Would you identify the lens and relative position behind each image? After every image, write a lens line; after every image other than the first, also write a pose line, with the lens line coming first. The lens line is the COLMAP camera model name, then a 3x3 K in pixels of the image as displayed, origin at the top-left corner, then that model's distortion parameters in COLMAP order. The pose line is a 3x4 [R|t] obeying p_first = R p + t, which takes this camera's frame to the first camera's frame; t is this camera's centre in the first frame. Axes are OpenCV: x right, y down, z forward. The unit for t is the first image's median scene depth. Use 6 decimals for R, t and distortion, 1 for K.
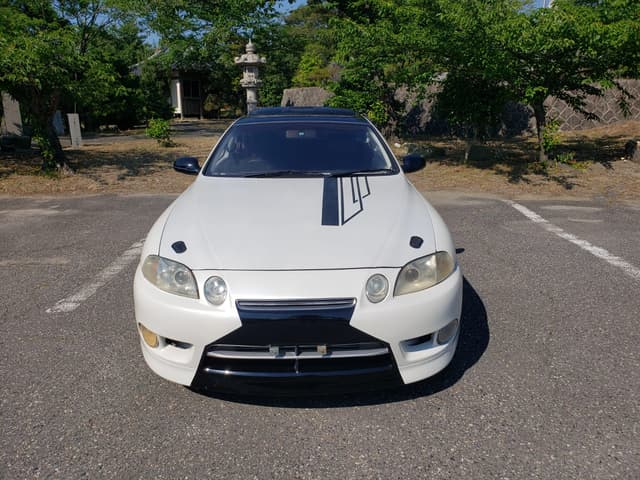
lens RADIAL K [[498.7, 0, 320.0], [0, 498.7, 240.0], [0, 0, 1]] dist [0.007646, 0.002626]
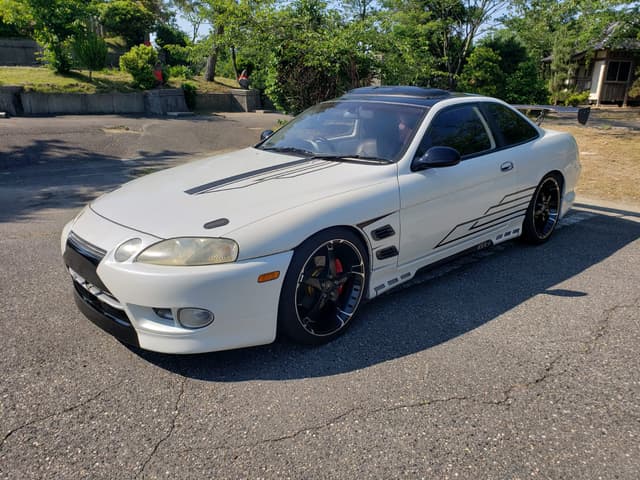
lens RADIAL K [[516.1, 0, 332.0], [0, 516.1, 239.5], [0, 0, 1]] dist [0.018261, 0.007068]
pose [[0.690325, 0.211653, -0.691849, 0.307561], [-0.200596, 0.974755, 0.098047, -0.032081], [0.695135, 0.071098, 0.715354, 0.127311]]
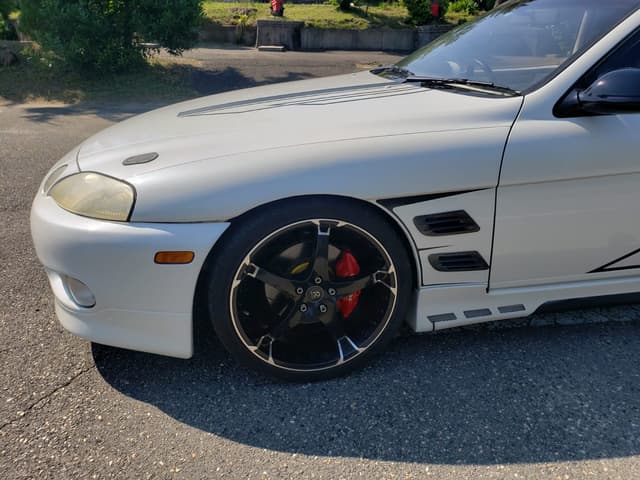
lens RADIAL K [[510.8, 0, 318.4], [0, 510.8, 253.5], [0, 0, 1]] dist [0.002250, 0.000433]
pose [[0.168639, 0.397843, -0.901822, 0.251336], [-0.272519, 0.898080, 0.345232, -0.050697], [0.947256, 0.187544, 0.259871, 0.311764]]
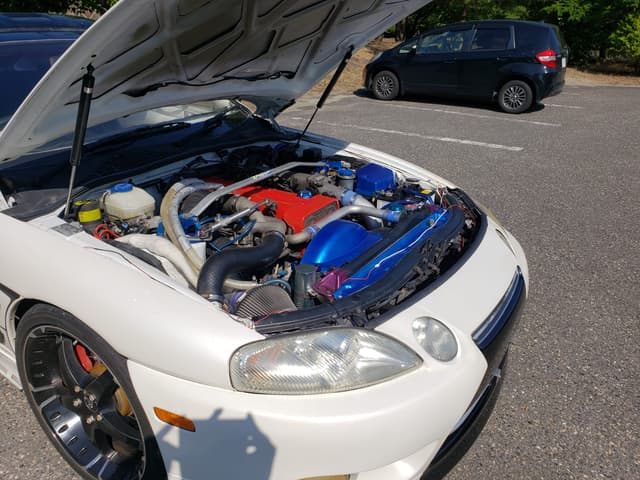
lens RADIAL K [[500.3, 0, 320.0], [0, 500.3, 240.0], [0, 0, 1]] dist [-0.002424, -0.005345]
pose [[0.559791, -0.319276, 0.764655, -0.180769], [0.200717, 0.947555, 0.248703, -0.047785], [-0.803957, 0.014257, 0.594517, 0.194642]]
